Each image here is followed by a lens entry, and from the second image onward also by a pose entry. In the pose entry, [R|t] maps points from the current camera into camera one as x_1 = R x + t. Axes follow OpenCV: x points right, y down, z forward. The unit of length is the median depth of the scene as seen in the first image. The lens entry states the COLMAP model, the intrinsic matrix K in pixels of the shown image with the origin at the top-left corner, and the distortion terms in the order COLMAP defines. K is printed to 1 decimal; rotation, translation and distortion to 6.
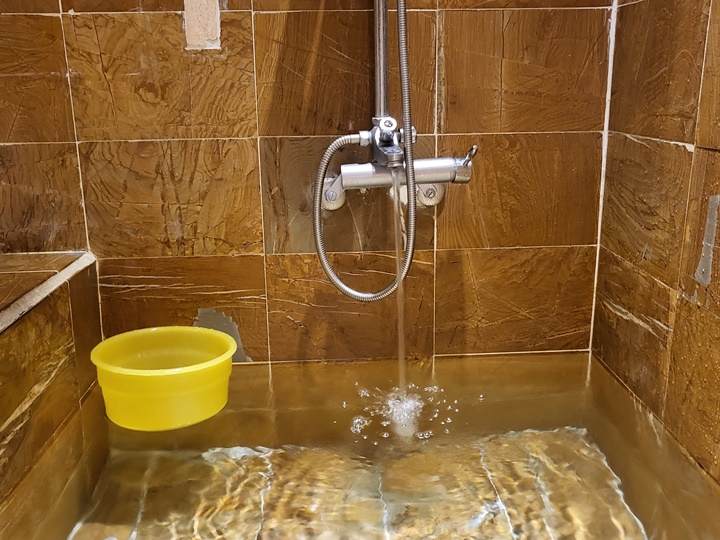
lens RADIAL K [[717.7, 0, 361.8], [0, 717.7, 270.1], [0, 0, 1]] dist [-0.008288, 0.000000]
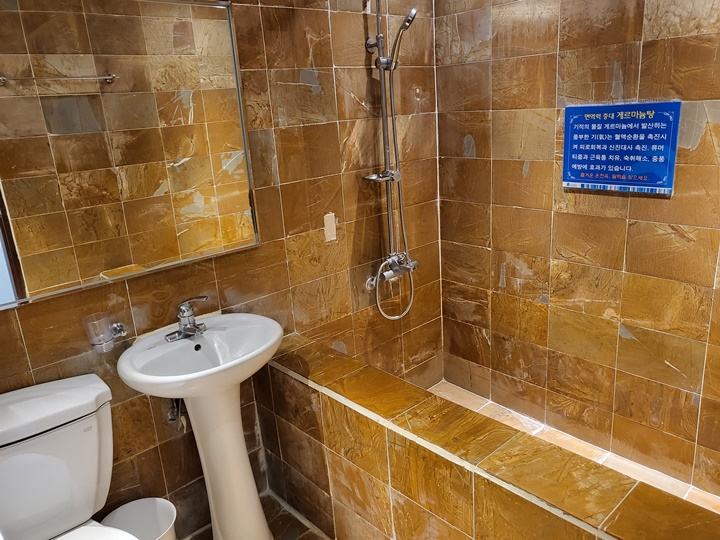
lens RADIAL K [[562.3, 0, 366.3], [0, 562.3, 271.1], [0, 0, 1]] dist [-0.034394, 0.092393]
pose [[0.768463, -0.218829, 0.601314, -1.293867], [0.215033, 0.973372, 0.079420, -0.323610], [-0.602682, 0.068271, 0.795056, -0.611055]]
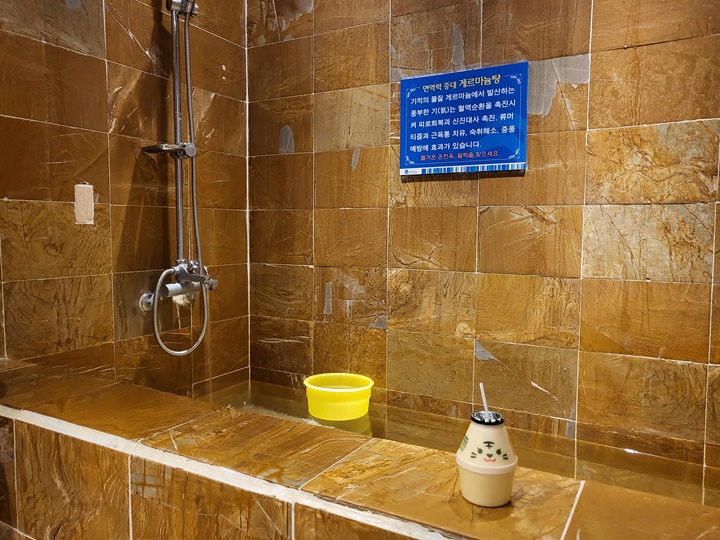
lens RADIAL K [[562.3, 0, 361.2], [0, 562.3, 269.9], [0, 0, 1]] dist [-0.034394, 0.092393]
pose [[0.540599, -0.044386, 0.840109, -0.964836], [0.204350, 0.975627, -0.079951, 0.038657], [-0.816084, 0.214898, 0.536494, -0.224609]]
